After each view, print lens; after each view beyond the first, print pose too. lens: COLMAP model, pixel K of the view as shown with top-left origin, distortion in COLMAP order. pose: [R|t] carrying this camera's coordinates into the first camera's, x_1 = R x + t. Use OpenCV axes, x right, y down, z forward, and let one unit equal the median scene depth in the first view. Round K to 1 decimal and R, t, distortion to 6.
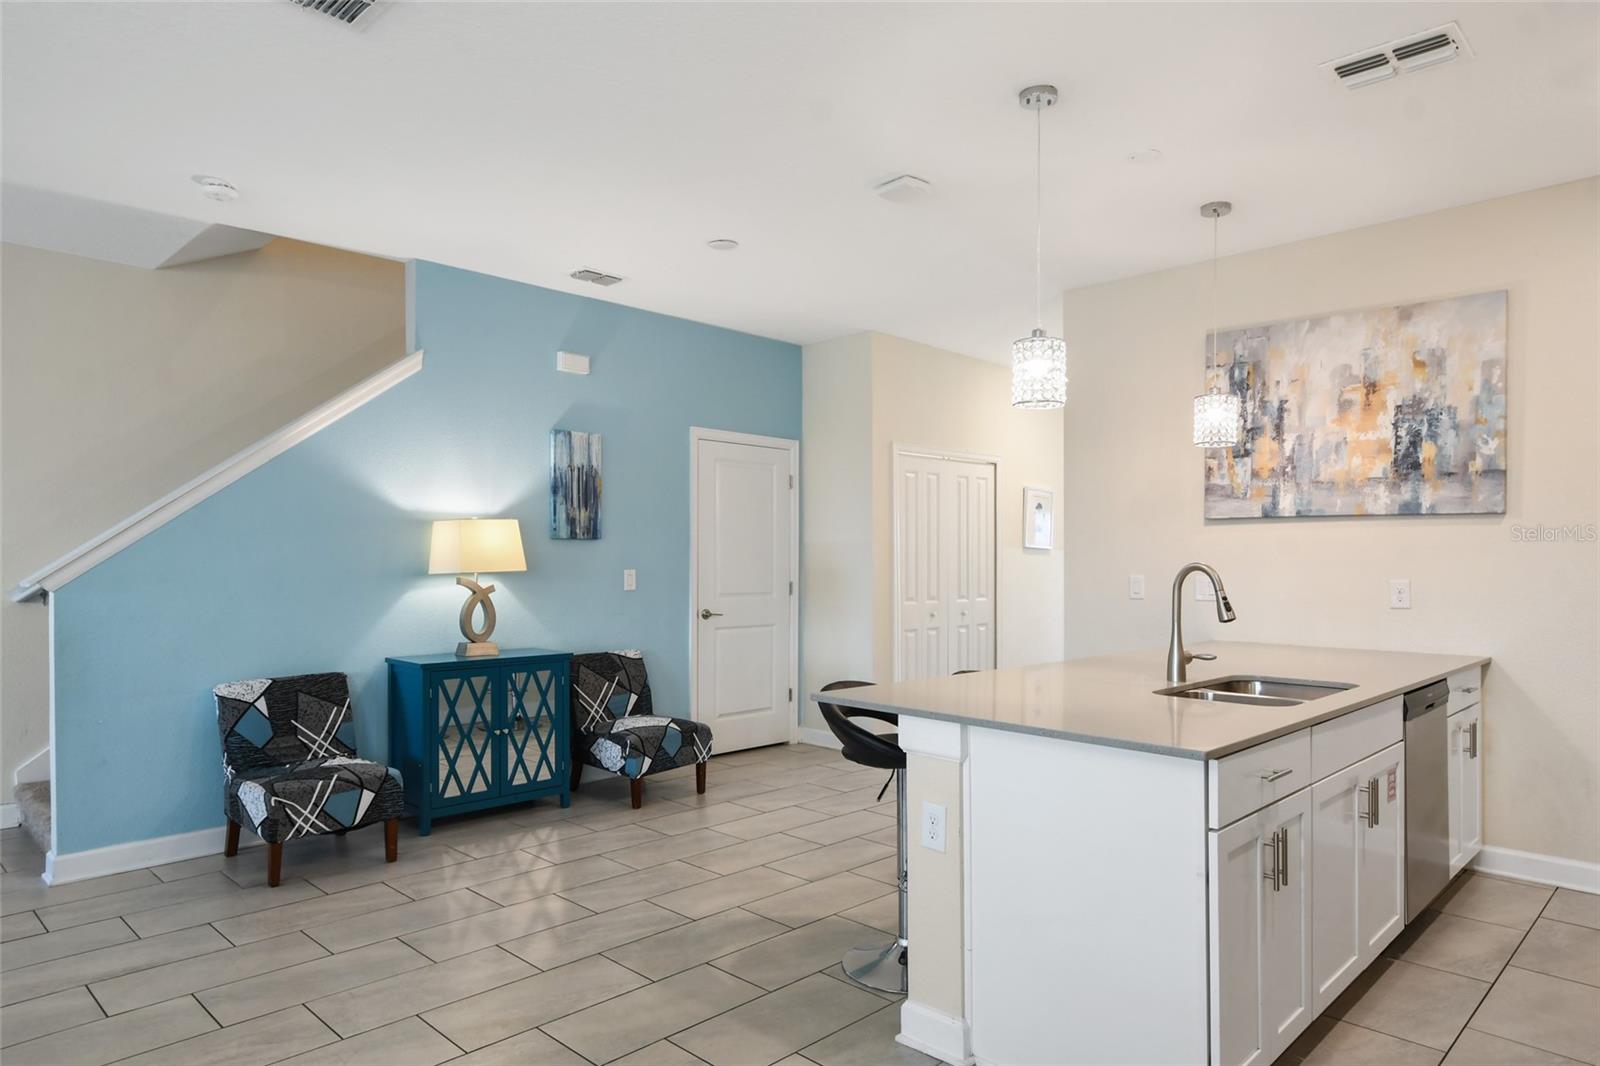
lens RADIAL K [[972.5, 0, 804.0], [0, 972.5, 555.5], [0, 0, 1]] dist [0.023164, -0.019065]
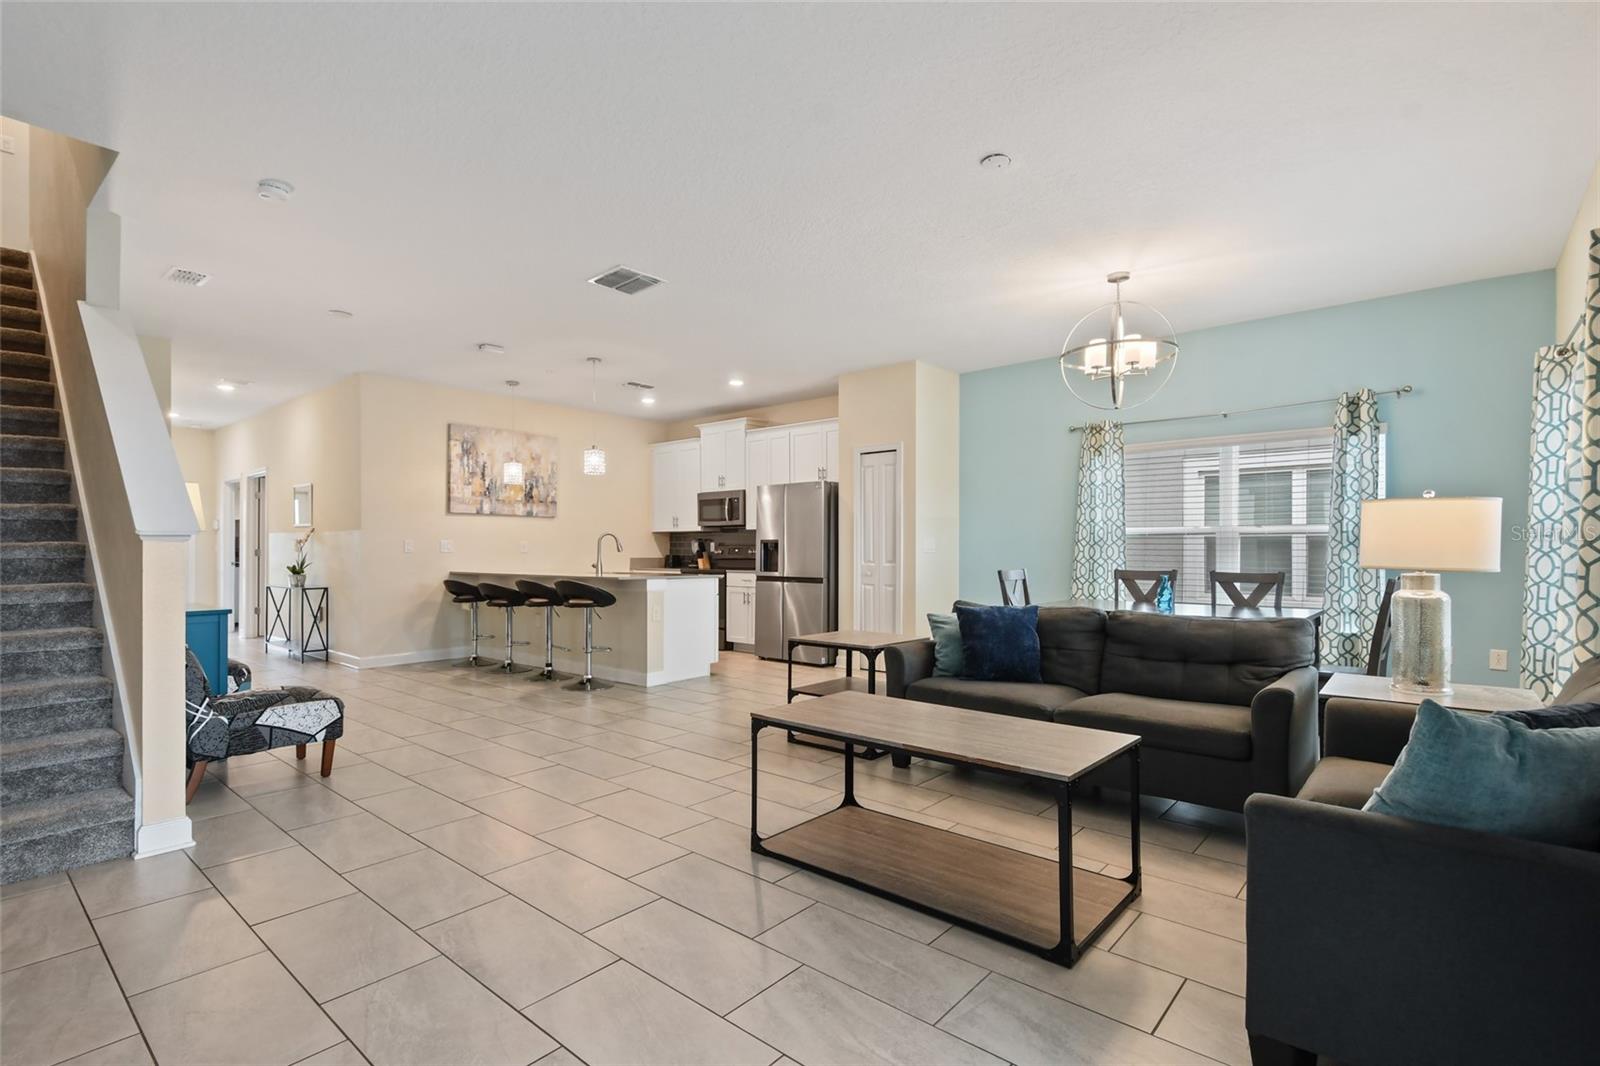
lens RADIAL K [[752.4, 0, 807.7], [0, 752.4, 549.6], [0, 0, 1]] dist [0.002874, 0.000070]
pose [[-0.068609, -0.003327, 0.997638, -1.344385], [-0.005326, 0.999981, 0.002969, 0.035136], [-0.997629, -0.005109, -0.068626, 0.389670]]
